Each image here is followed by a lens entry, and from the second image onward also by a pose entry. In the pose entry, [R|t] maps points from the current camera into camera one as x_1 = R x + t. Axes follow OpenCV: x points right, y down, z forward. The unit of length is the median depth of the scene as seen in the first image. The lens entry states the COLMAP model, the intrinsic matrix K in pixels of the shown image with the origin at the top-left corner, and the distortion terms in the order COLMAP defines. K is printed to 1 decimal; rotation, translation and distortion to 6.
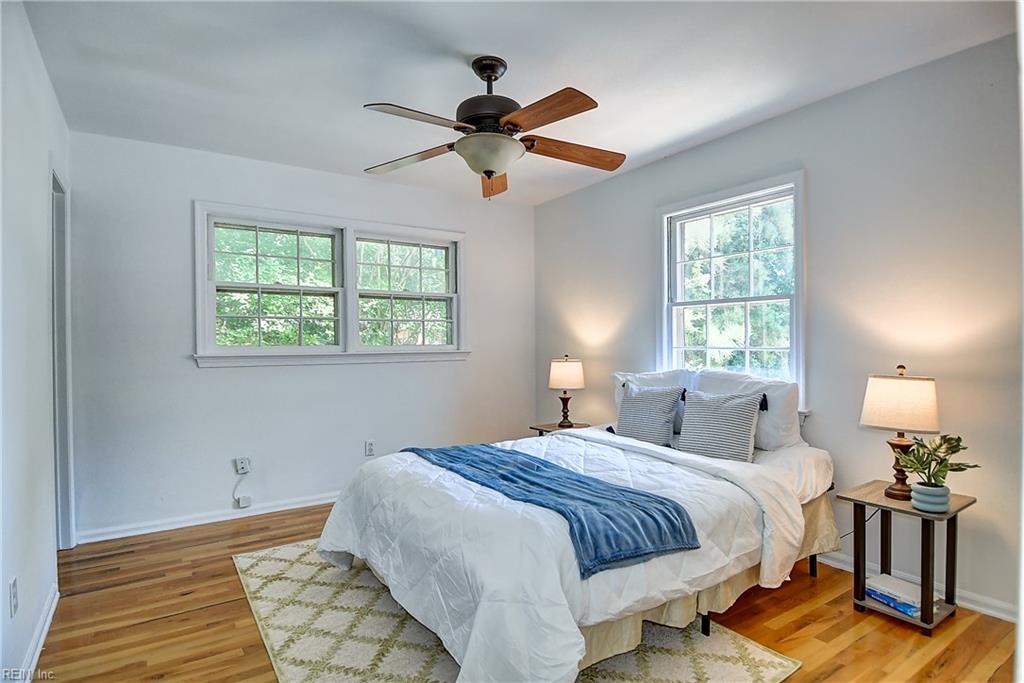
lens RADIAL K [[543.2, 0, 516.8], [0, 543.2, 341.8], [0, 0, 1]] dist [0.005442, 0.000297]
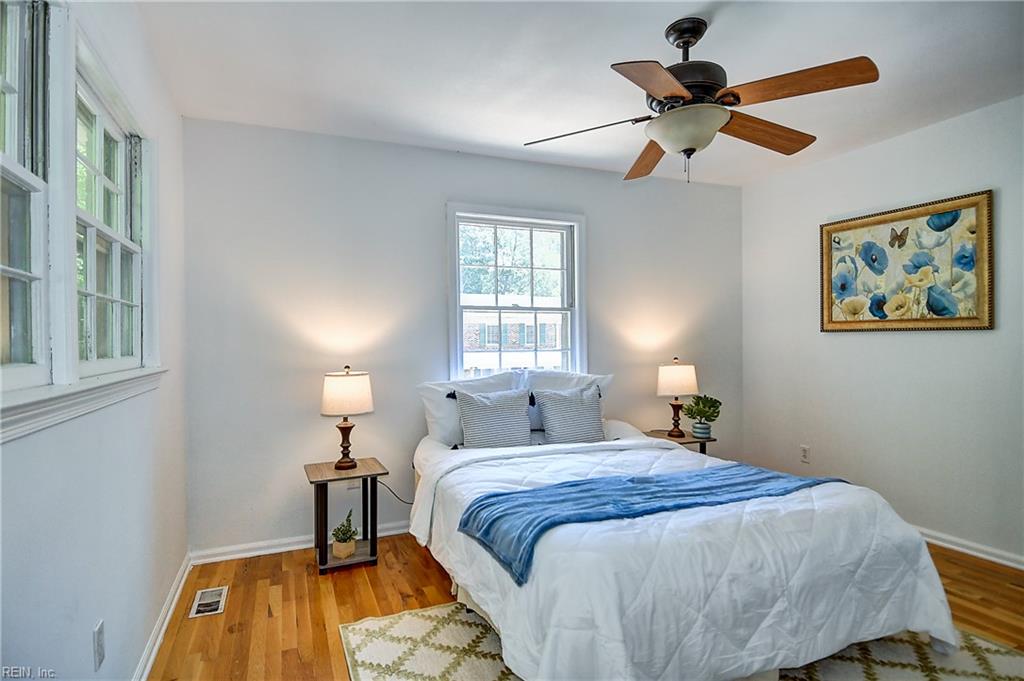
lens RADIAL K [[531.0, 0, 512.0], [0, 531.0, 340.5], [0, 0, 1]] dist [0.012829, -0.000096]
pose [[0.189977, 0.005325, 0.981774, -0.790321], [0.011501, 0.999905, -0.007649, -0.002045], [-0.981721, 0.012745, 0.189898, 0.934855]]
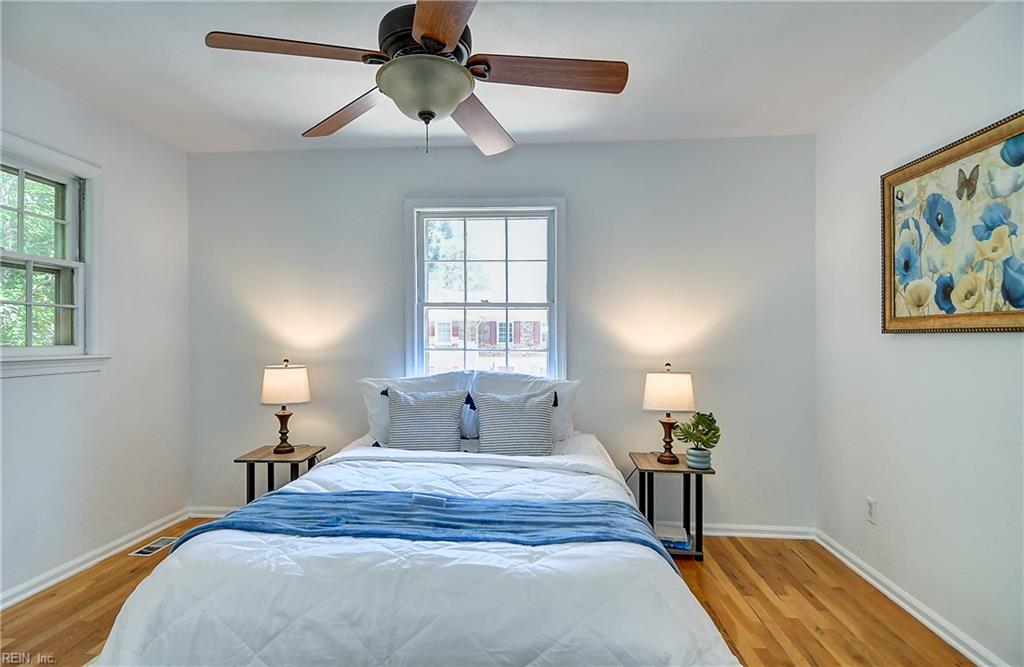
lens RADIAL K [[541.2, 0, 505.8], [0, 541.2, 336.4], [0, 0, 1]] dist [0.002639, -0.000082]
pose [[0.618363, 0.014927, 0.785751, -0.466743], [-0.007881, 0.999887, -0.012793, -0.002435], [-0.785853, 0.001719, 0.618410, 0.387527]]
